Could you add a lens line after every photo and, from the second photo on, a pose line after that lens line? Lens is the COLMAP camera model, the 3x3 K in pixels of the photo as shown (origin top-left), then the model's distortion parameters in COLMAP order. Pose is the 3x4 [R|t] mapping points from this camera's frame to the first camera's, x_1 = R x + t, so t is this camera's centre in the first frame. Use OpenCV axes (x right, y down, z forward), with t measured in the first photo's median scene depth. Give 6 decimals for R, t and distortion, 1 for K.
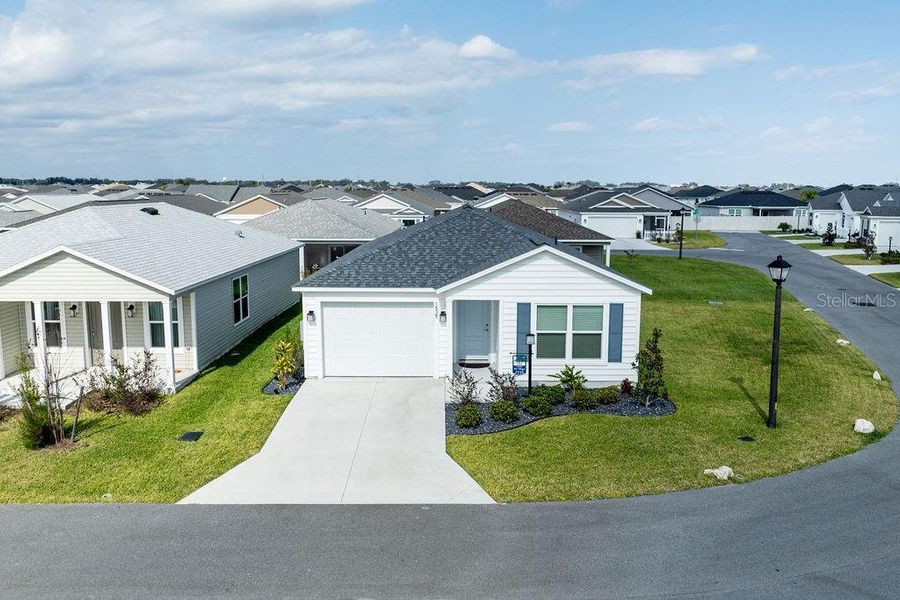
lens RADIAL K [[761.2, 0, 441.8], [0, 761.2, 300.2], [0, 0, 1]] dist [-0.010982, -0.005766]
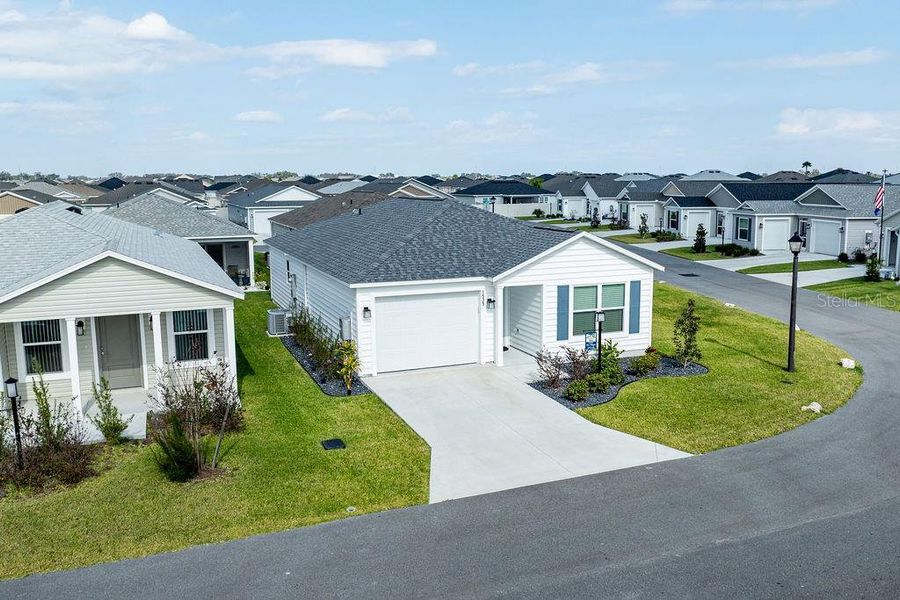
lens RADIAL K [[778.7, 0, 450.0], [0, 778.7, 300.0], [0, 0, 1]] dist [-0.007435, -0.003642]
pose [[0.923363, -0.068133, 0.377835, -0.458278], [0.065427, 0.997657, 0.020009, -0.008443], [-0.378313, 0.006245, 0.925657, 0.037354]]
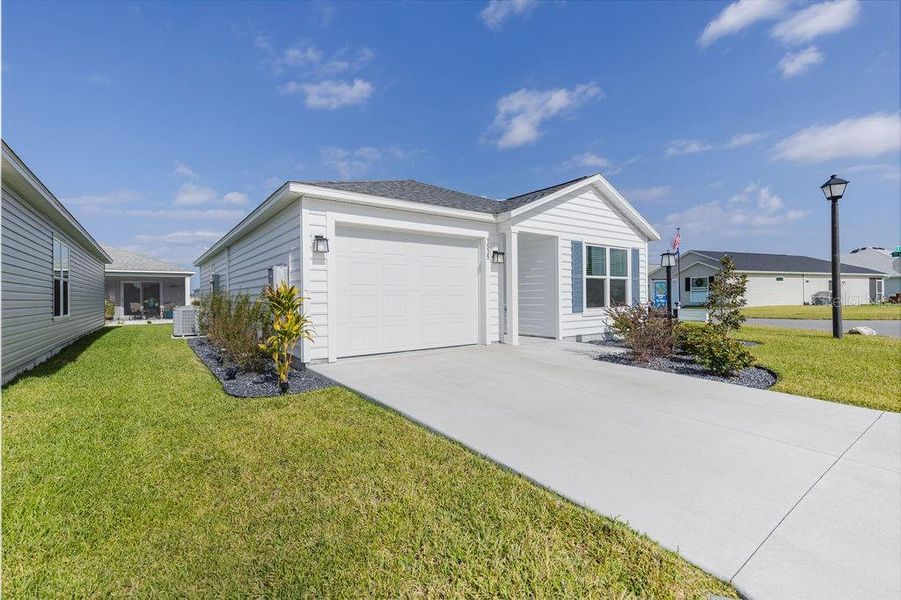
lens RADIAL K [[403.0, 0, 444.5], [0, 403.0, 296.9], [0, 0, 1]] dist [0.001288, 0.000141]
pose [[0.796761, -0.006347, 0.604262, -0.281007], [0.098957, 0.987817, -0.120106, 0.103457], [-0.596137, 0.155492, 0.787682, 0.741267]]
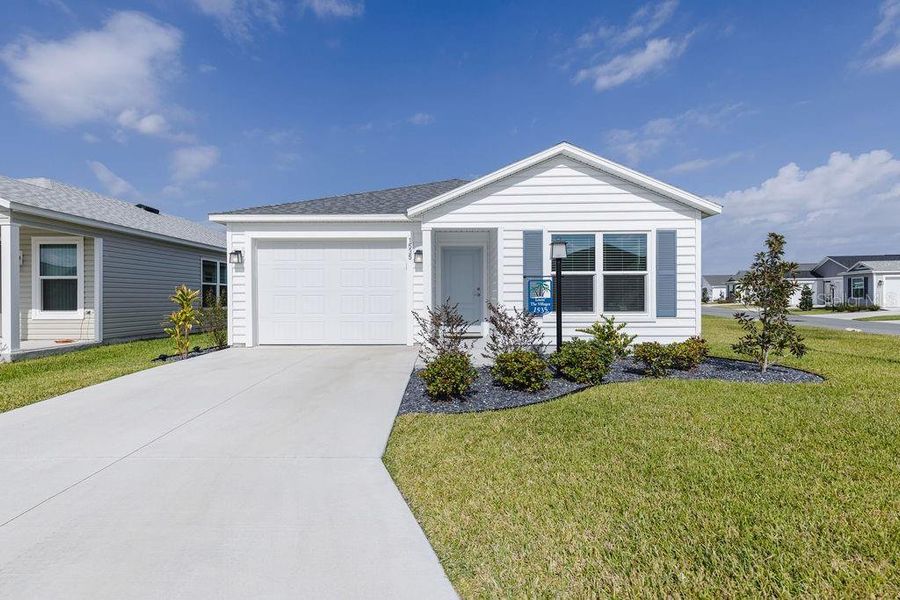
lens RADIAL K [[425.8, 0, 444.0], [0, 425.8, 298.8], [0, 0, 1]] dist [0.002336, 0.000259]
pose [[0.999989, -0.002394, -0.004048, 0.027517], [0.001785, 0.989539, -0.144251, 0.121229], [0.004351, 0.144243, 0.989533, 0.618687]]
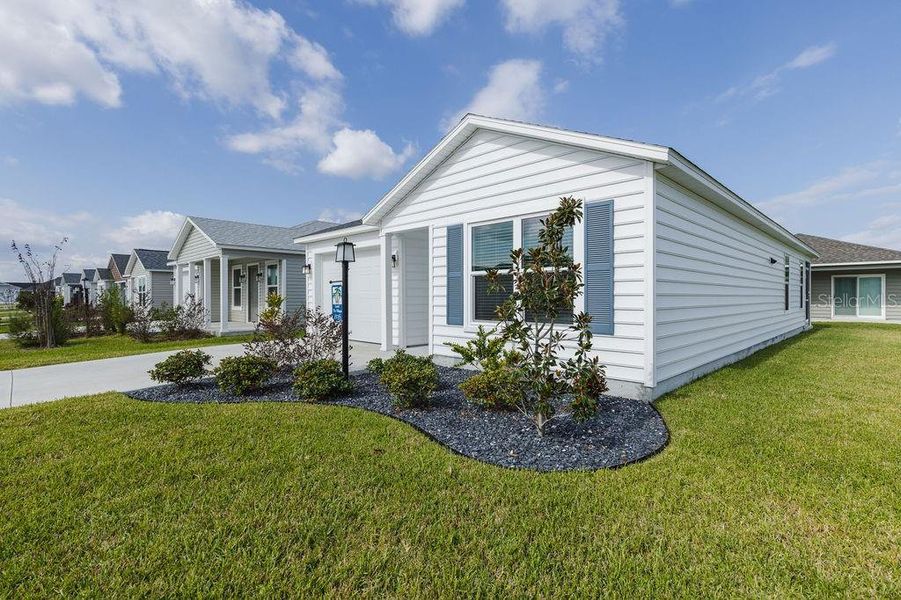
lens RADIAL K [[426.3, 0, 444.5], [0, 426.3, 298.8], [0, 0, 1]] dist [0.002336, 0.000259]
pose [[0.721459, 0.003745, -0.692447, 0.337056], [-0.099322, 0.990205, -0.098127, 0.095120], [0.685297, 0.139570, 0.714765, 0.757190]]
